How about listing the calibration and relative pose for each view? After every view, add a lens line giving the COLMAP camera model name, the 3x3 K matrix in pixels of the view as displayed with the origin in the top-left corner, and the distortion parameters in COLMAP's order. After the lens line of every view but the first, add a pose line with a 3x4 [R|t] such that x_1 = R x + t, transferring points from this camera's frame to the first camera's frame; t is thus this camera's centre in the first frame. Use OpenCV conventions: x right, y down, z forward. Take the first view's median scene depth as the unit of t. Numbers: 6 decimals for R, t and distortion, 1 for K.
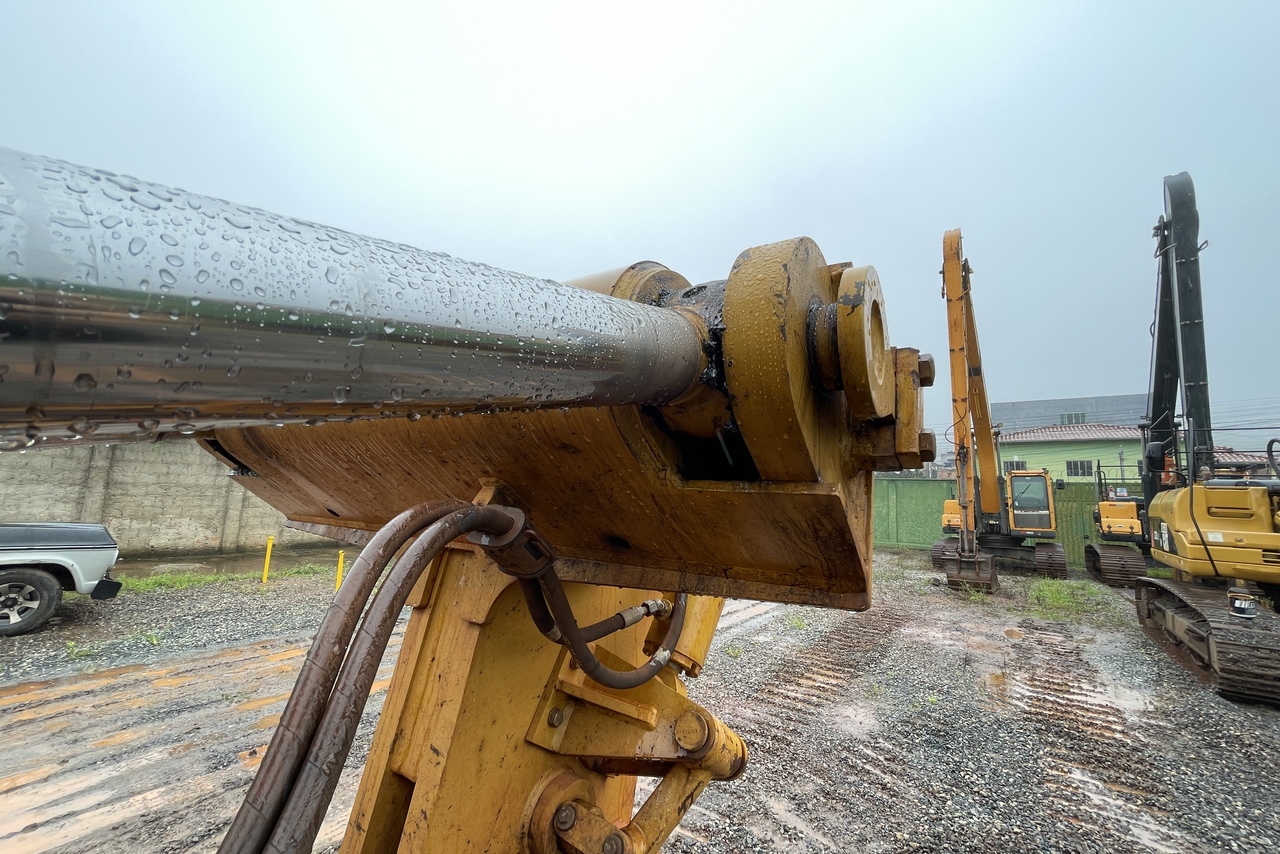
lens RADIAL K [[520.8, 0, 638.8], [0, 520.8, 426.7], [0, 0, 1]] dist [-0.002143, 0.000019]
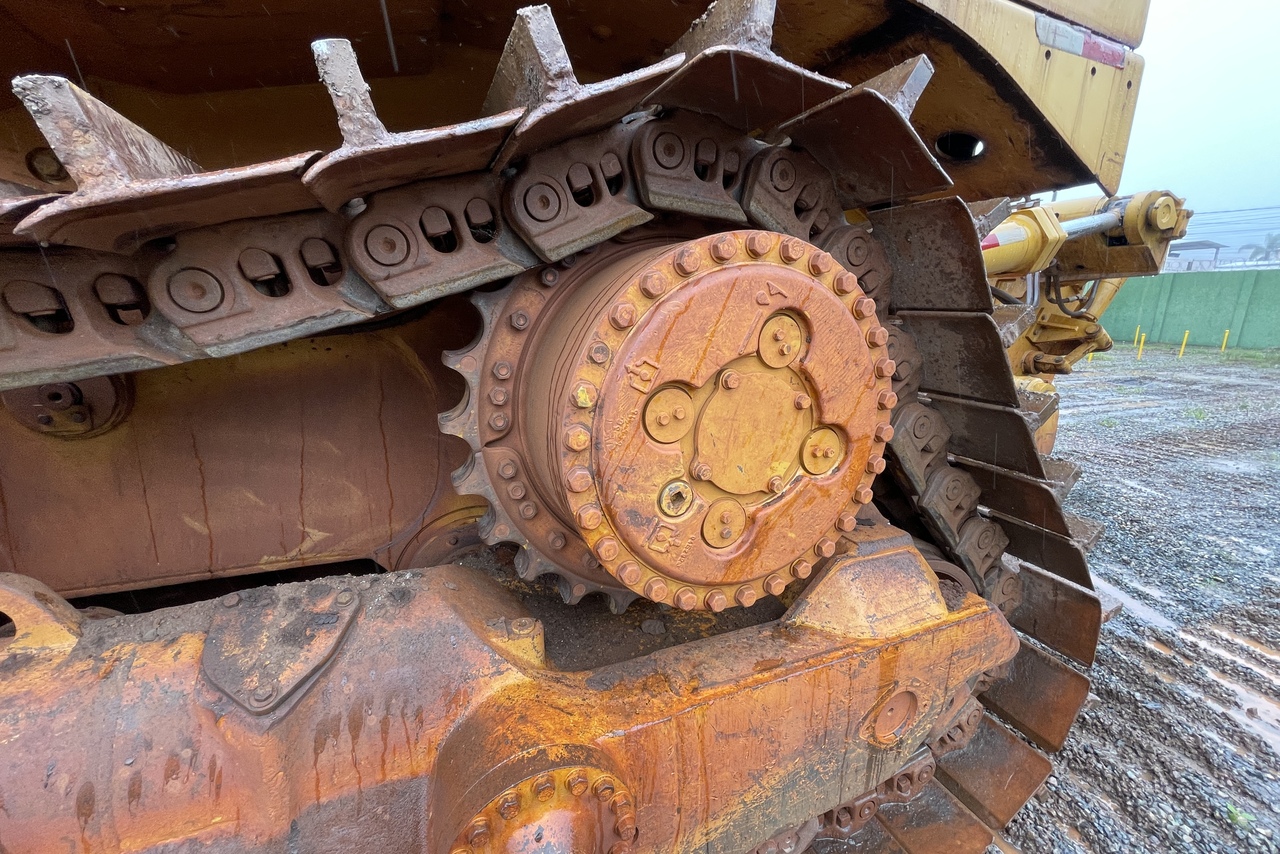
lens RADIAL K [[520.8, 0, 638.8], [0, 520.8, 426.7], [0, 0, 1]] dist [-0.002143, 0.000019]
pose [[0.836365, 0.096545, -0.539604, -0.582109], [0.097946, 0.942209, 0.320390, -0.216215], [0.539352, -0.320815, 0.778574, -4.142703]]
